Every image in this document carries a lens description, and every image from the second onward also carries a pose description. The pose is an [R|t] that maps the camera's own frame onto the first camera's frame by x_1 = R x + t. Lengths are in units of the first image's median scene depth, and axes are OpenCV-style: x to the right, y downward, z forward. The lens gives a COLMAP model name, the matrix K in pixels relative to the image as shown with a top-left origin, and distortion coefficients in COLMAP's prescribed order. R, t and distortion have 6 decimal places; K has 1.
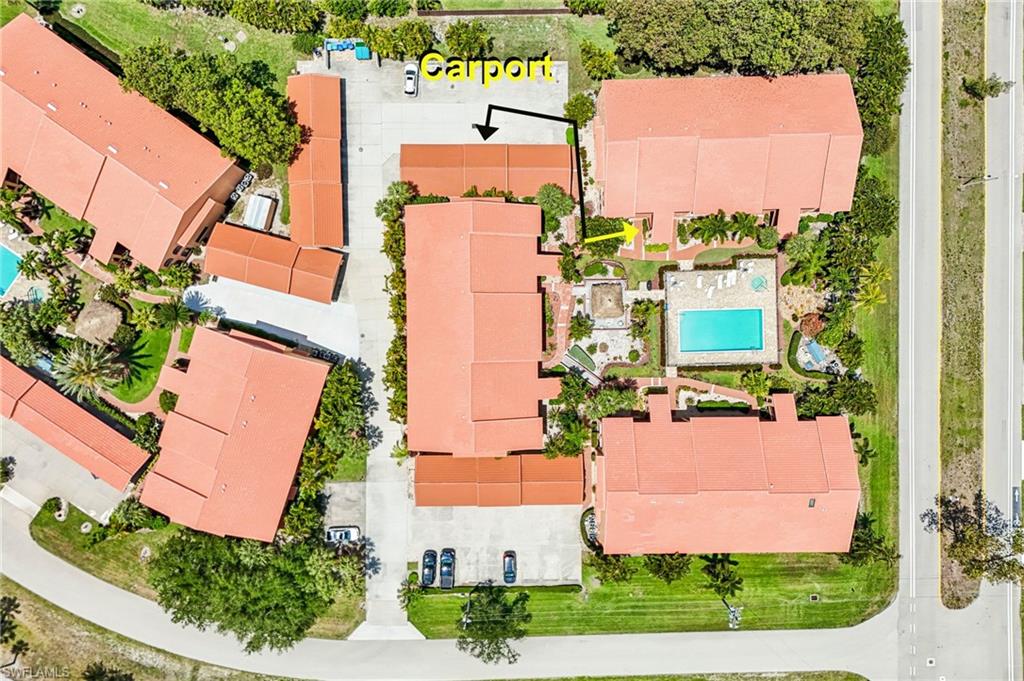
lens RADIAL K [[746.4, 0, 512.0], [0, 746.4, 340.5], [0, 0, 1]] dist [0.068641, -0.065951]
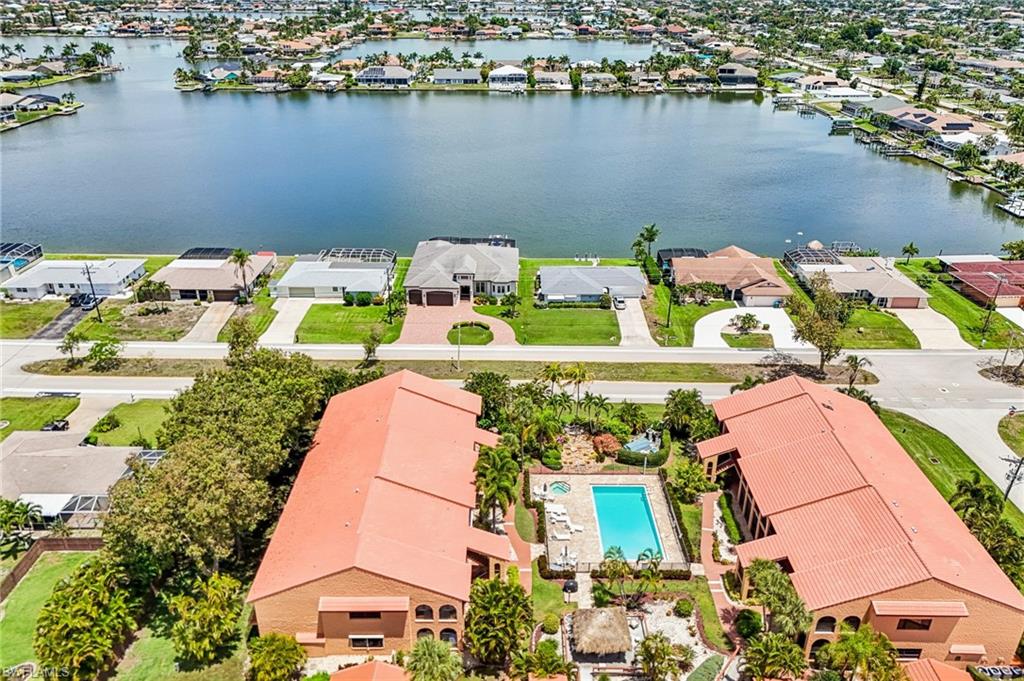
lens RADIAL K [[746.4, 0, 512.0], [0, 746.4, 340.5], [0, 0, 1]] dist [0.068641, -0.065951]
pose [[0.014438, -0.444627, 0.895599, -0.306726], [0.999895, 0.007707, -0.012293, -0.117914], [-0.001437, 0.895683, 0.444692, 0.514179]]
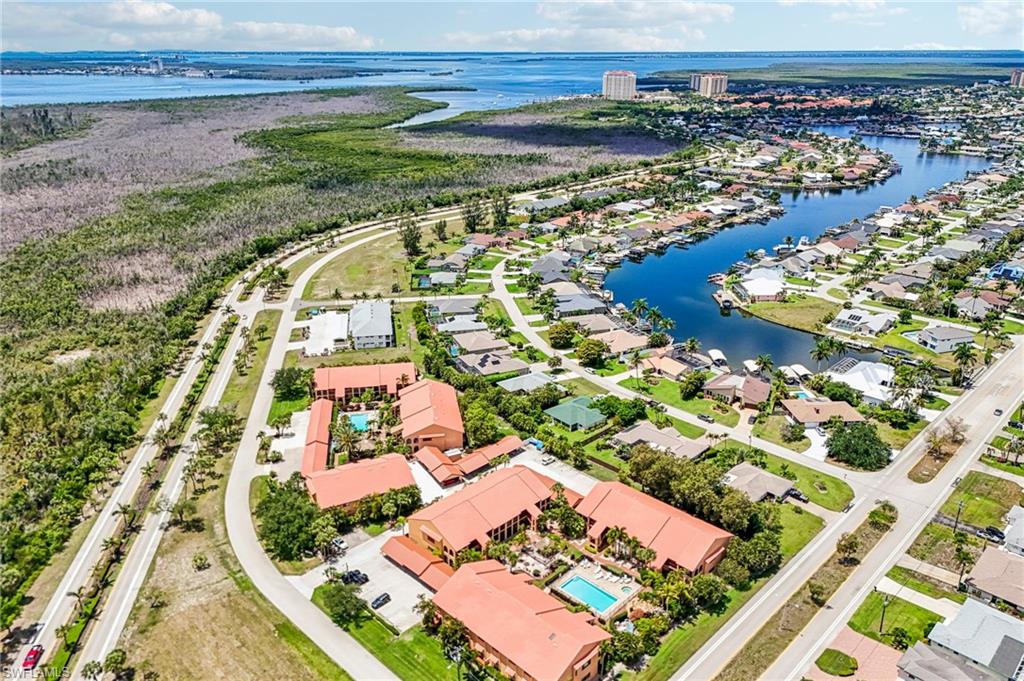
lens RADIAL K [[739.9, 0, 512.0], [0, 739.9, 340.5], [0, 0, 1]] dist [0.063939, -0.069876]
pose [[0.708367, 0.246669, -0.661340, 1.051927], [-0.705840, 0.250843, -0.662471, 0.982391], [0.002481, 0.936073, 0.351798, -0.023146]]
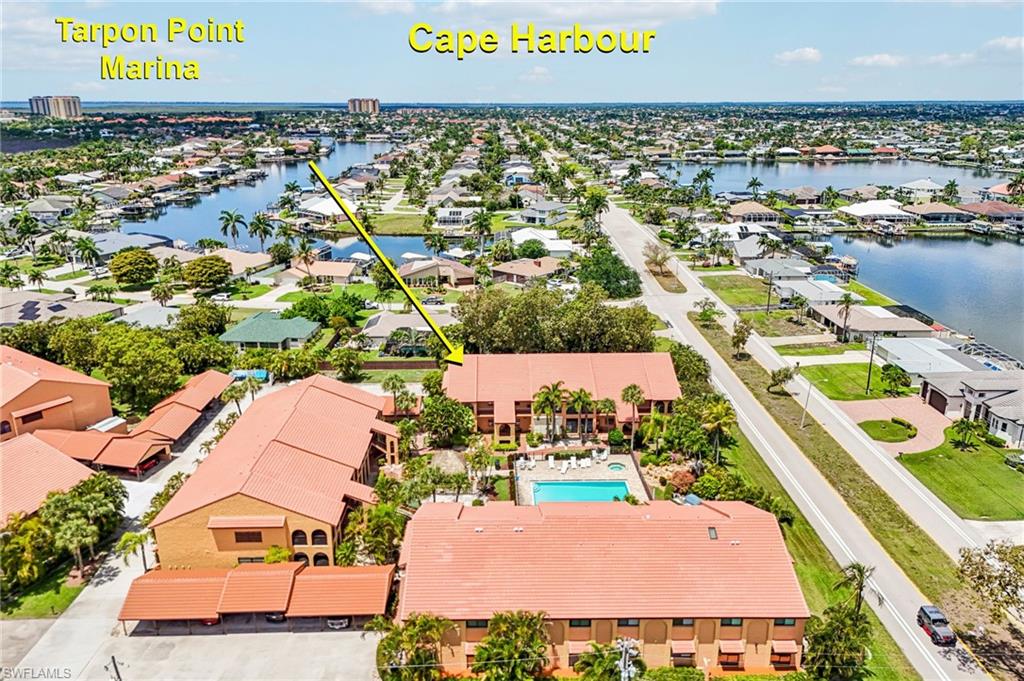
lens RADIAL K [[746.4, 0, 512.0], [0, 746.4, 340.5], [0, 0, 1]] dist [0.068641, -0.065951]
pose [[0.999936, -0.011207, 0.001818, 0.200445], [0.005135, 0.303544, -0.952803, 0.743146], [0.010126, 0.952751, 0.303582, 0.577471]]
